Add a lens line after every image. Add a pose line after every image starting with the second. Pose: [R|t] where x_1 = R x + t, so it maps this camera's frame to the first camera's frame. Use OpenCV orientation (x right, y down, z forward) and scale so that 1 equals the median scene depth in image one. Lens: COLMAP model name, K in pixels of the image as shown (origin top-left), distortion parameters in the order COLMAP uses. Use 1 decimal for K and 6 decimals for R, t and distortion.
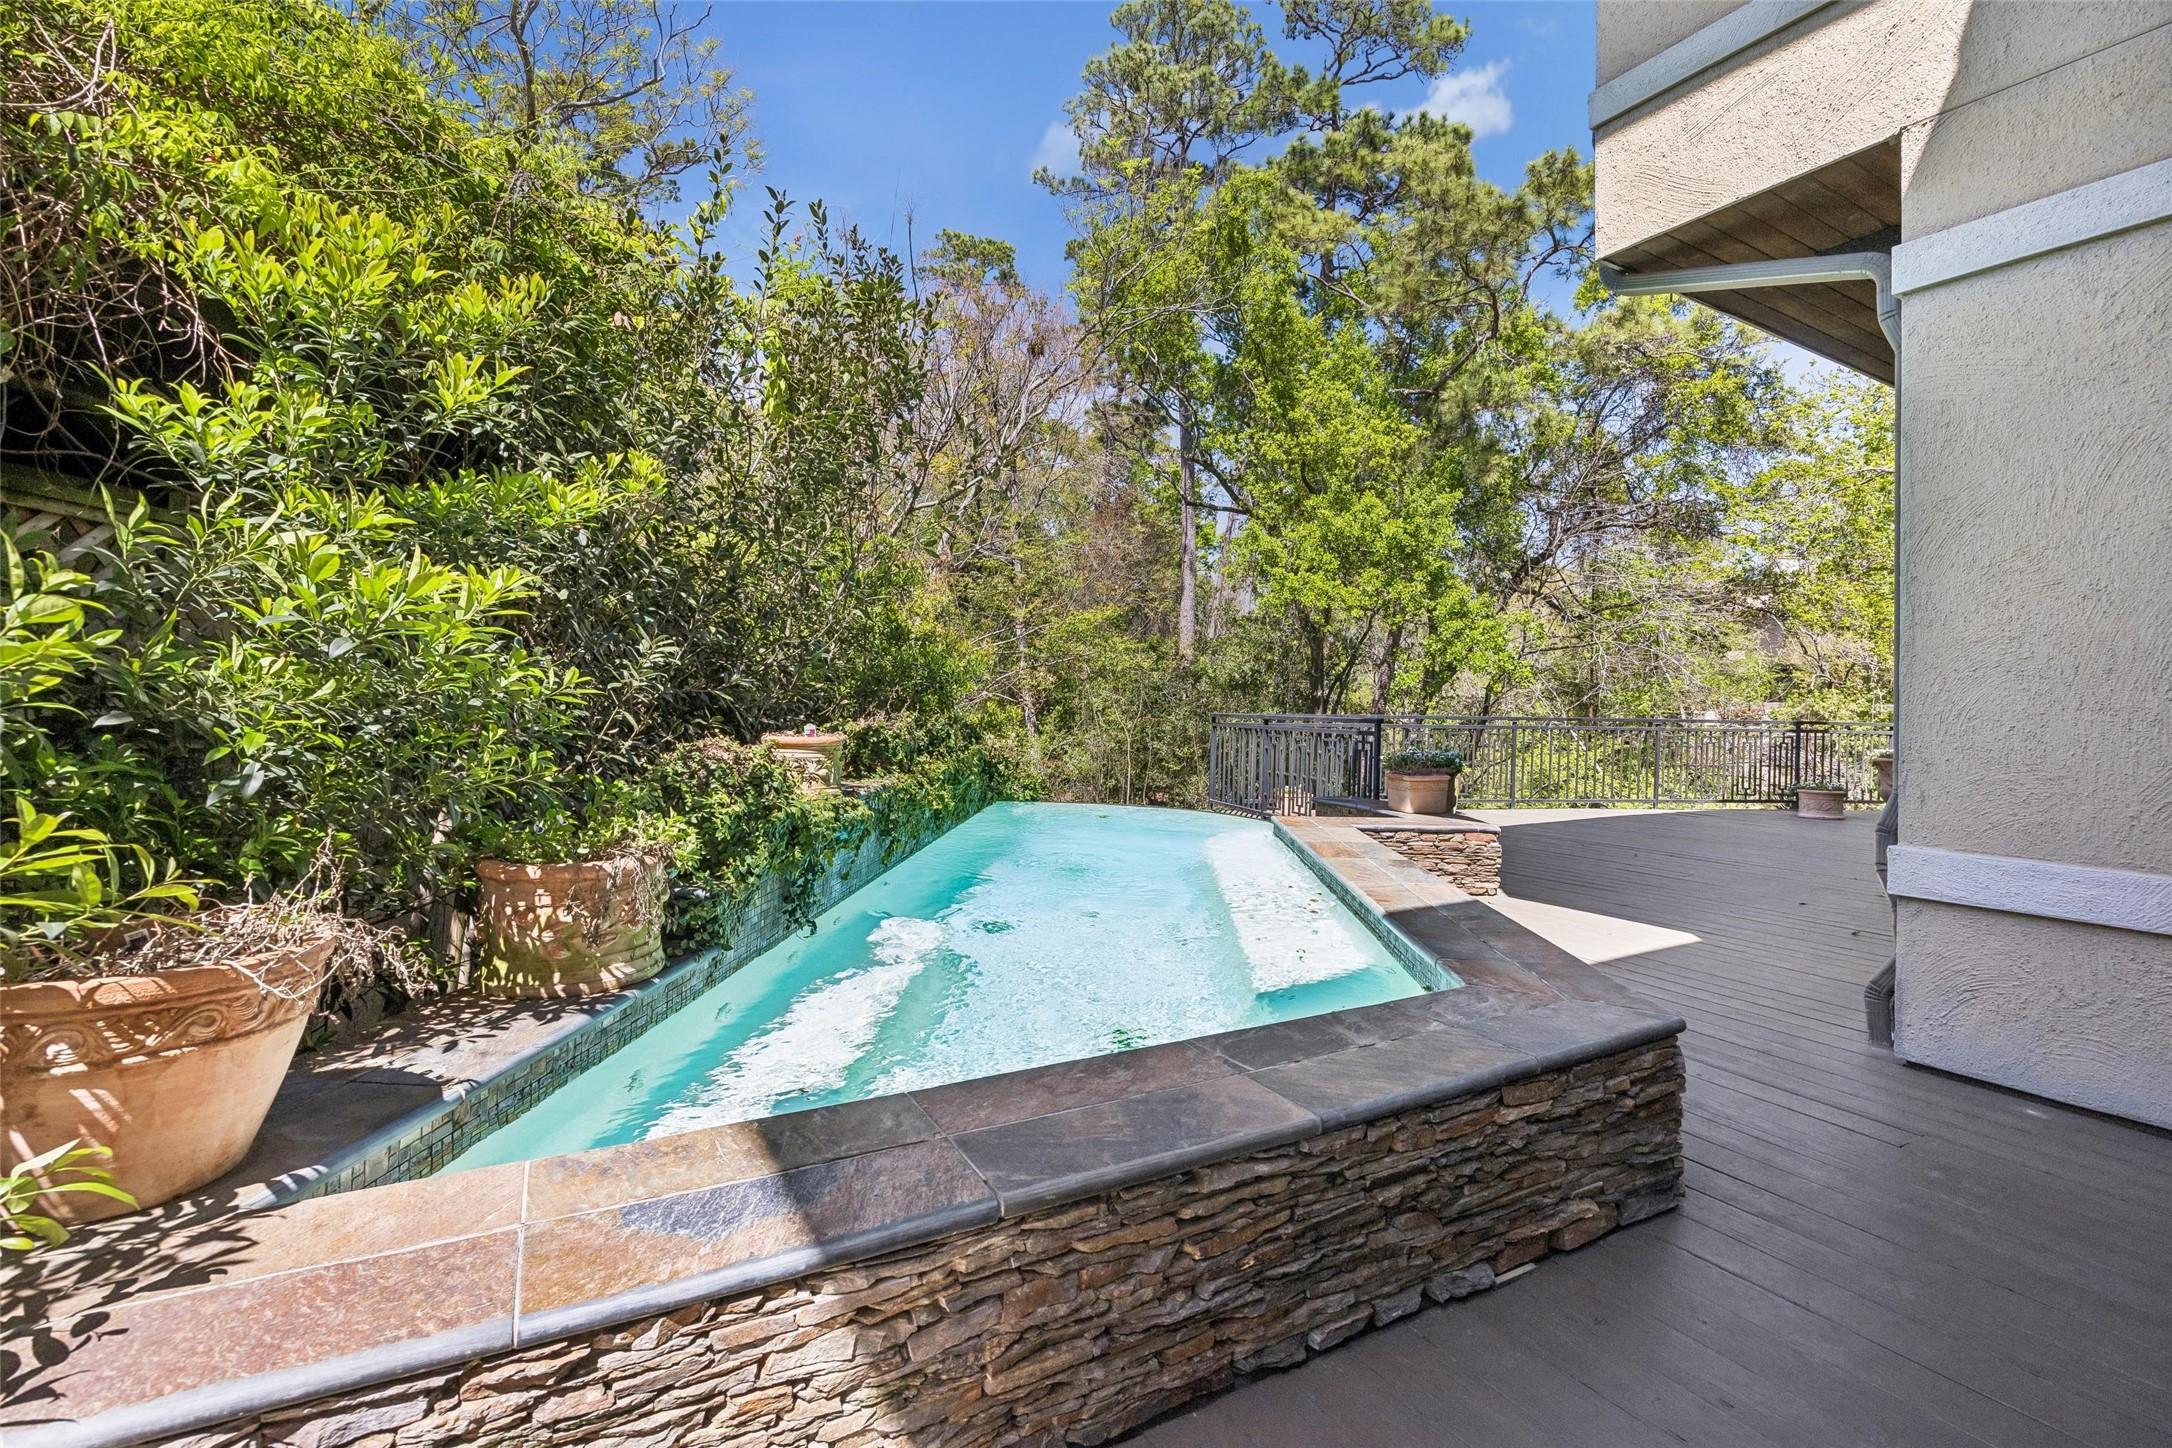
lens RADIAL K [[975.5, 0, 1086.1], [0, 975.5, 685.2], [0, 0, 1]] dist [-0.000749, -0.000068]
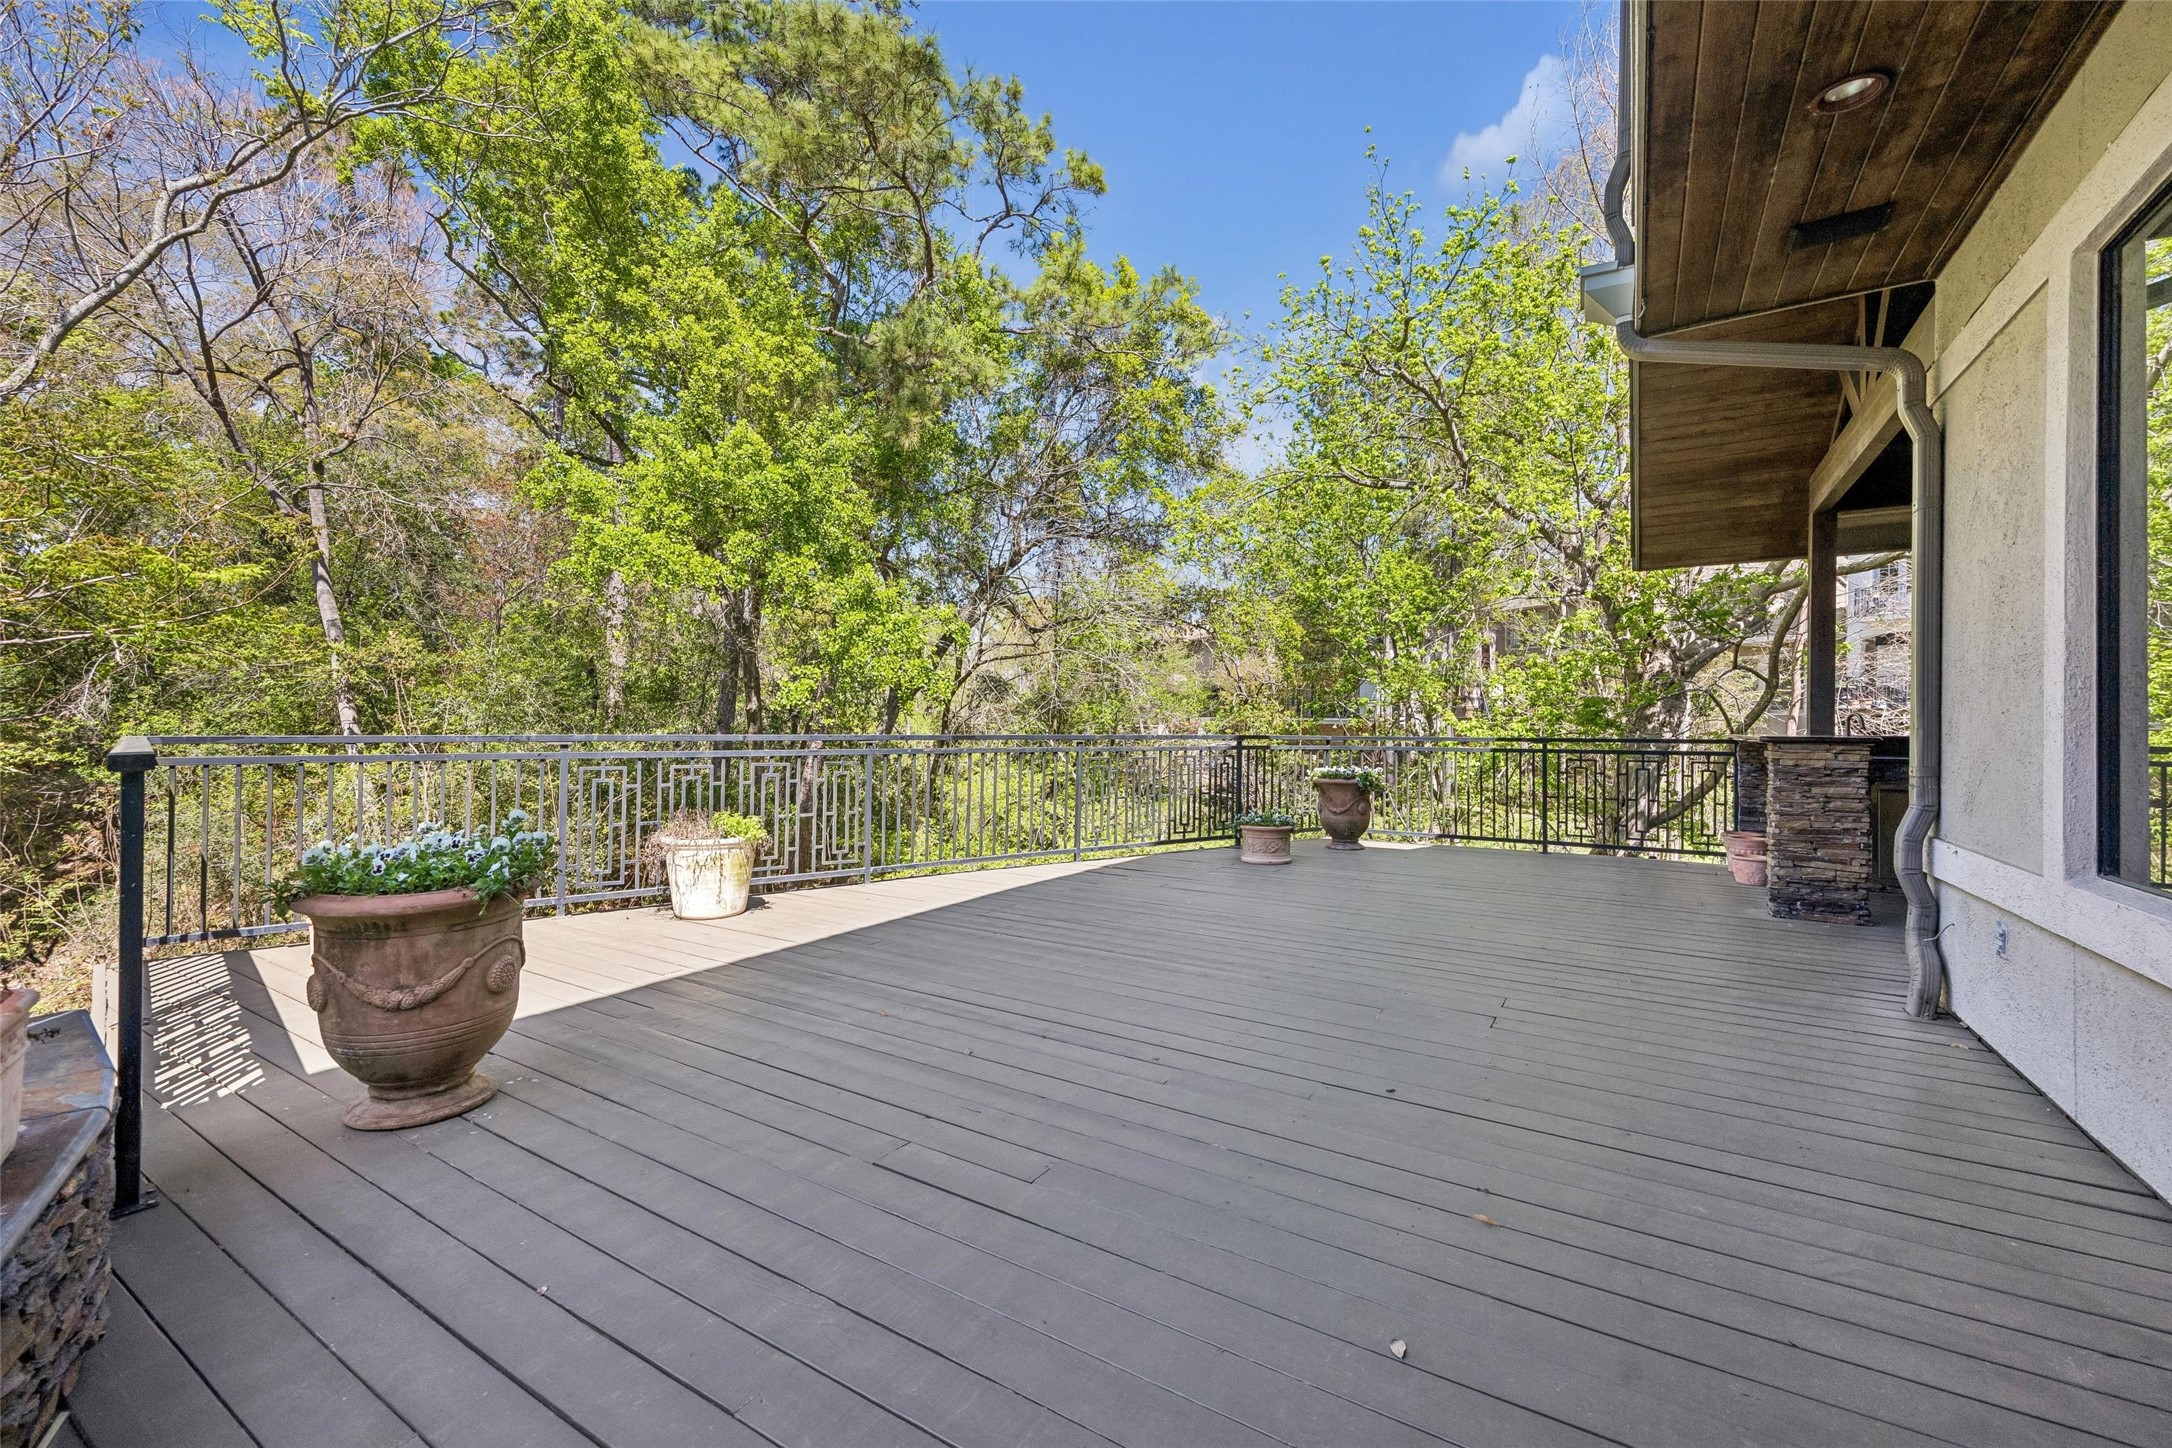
lens RADIAL K [[860.5, 0, 1142.2], [0, 860.5, 721.1], [0, 0, 1]] dist [0.000193, -0.000039]
pose [[0.856778, -0.013990, 0.515496, 0.172436], [0.006770, 0.999851, 0.015883, 0.007744], [-0.515641, -0.010119, 0.856745, 0.252252]]
